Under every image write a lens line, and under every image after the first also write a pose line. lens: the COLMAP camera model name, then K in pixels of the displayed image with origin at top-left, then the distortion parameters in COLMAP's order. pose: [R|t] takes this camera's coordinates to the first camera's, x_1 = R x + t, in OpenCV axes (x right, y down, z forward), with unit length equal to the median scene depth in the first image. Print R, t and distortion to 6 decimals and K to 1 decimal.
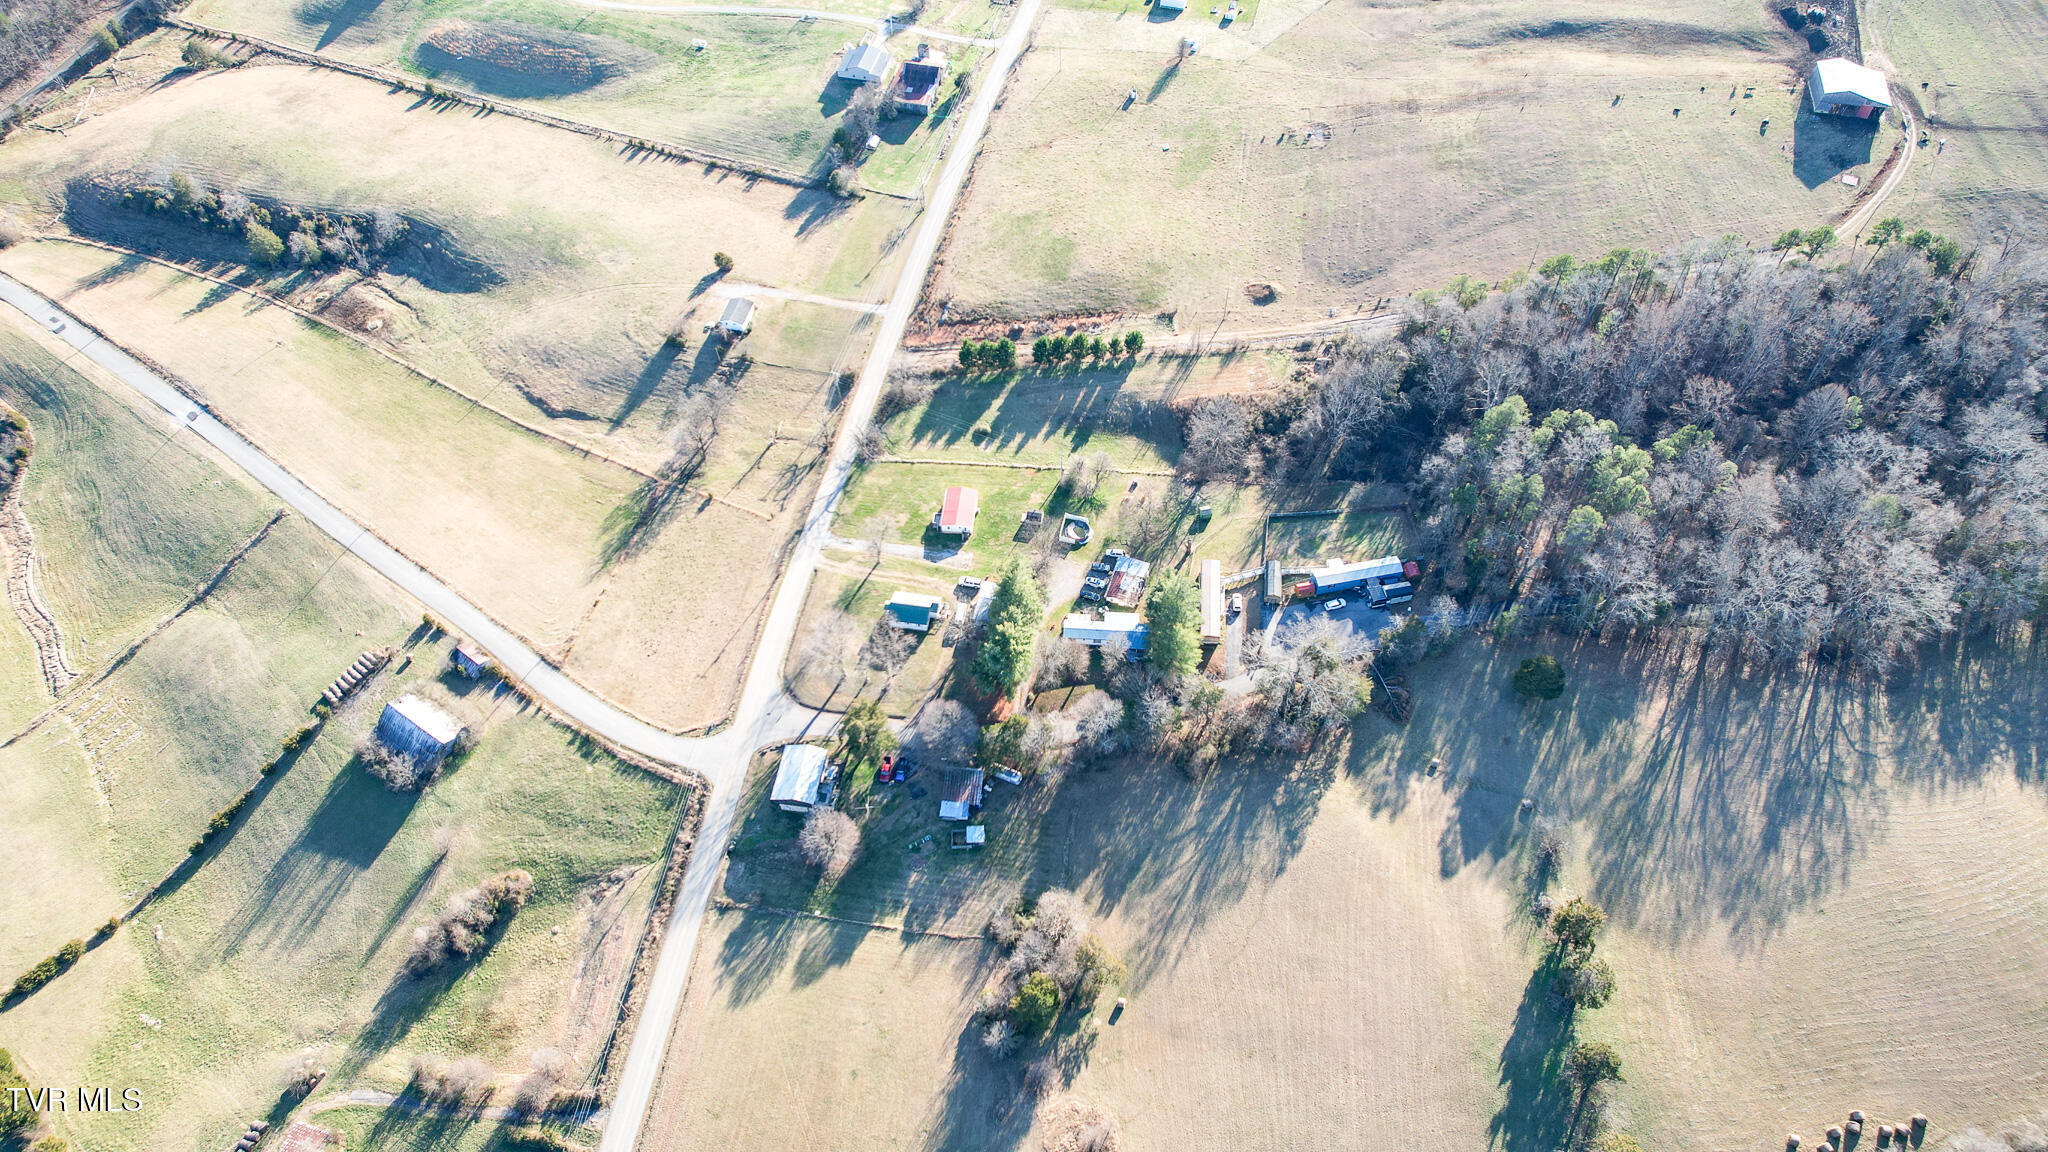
lens RADIAL K [[1306.6, 0, 1019.6], [0, 1306.6, 581.5], [0, 0, 1]] dist [-0.048685, -0.001485]
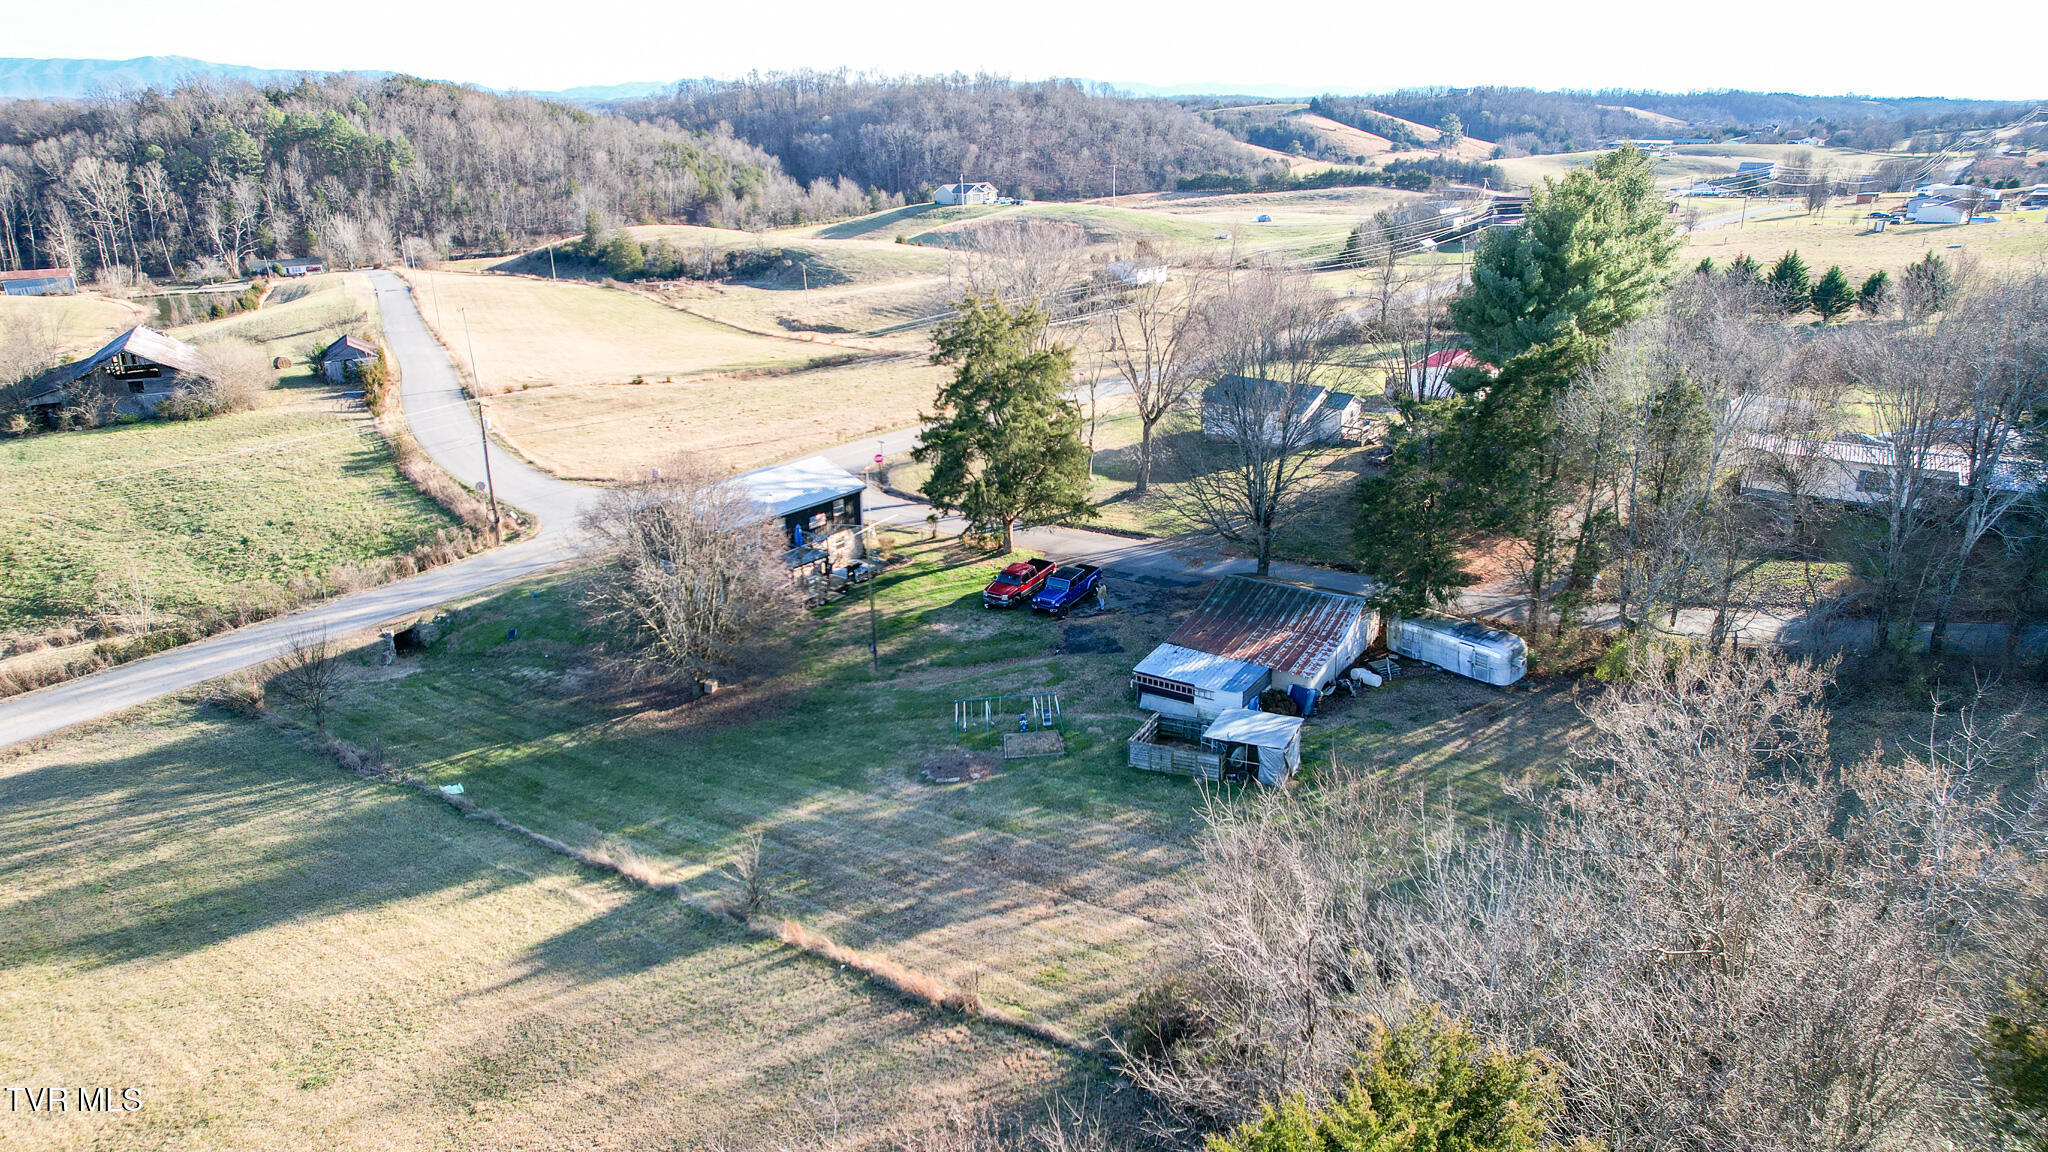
lens RADIAL K [[1300.8, 0, 1022.1], [0, 1300.8, 580.8], [0, 0, 1]] dist [-0.043697, 0.023171]
pose [[0.891811, 0.164088, -0.421601, 0.015598], [-0.374254, 0.791159, -0.483736, 0.260306], [0.254179, 0.589187, 0.766975, 0.732827]]
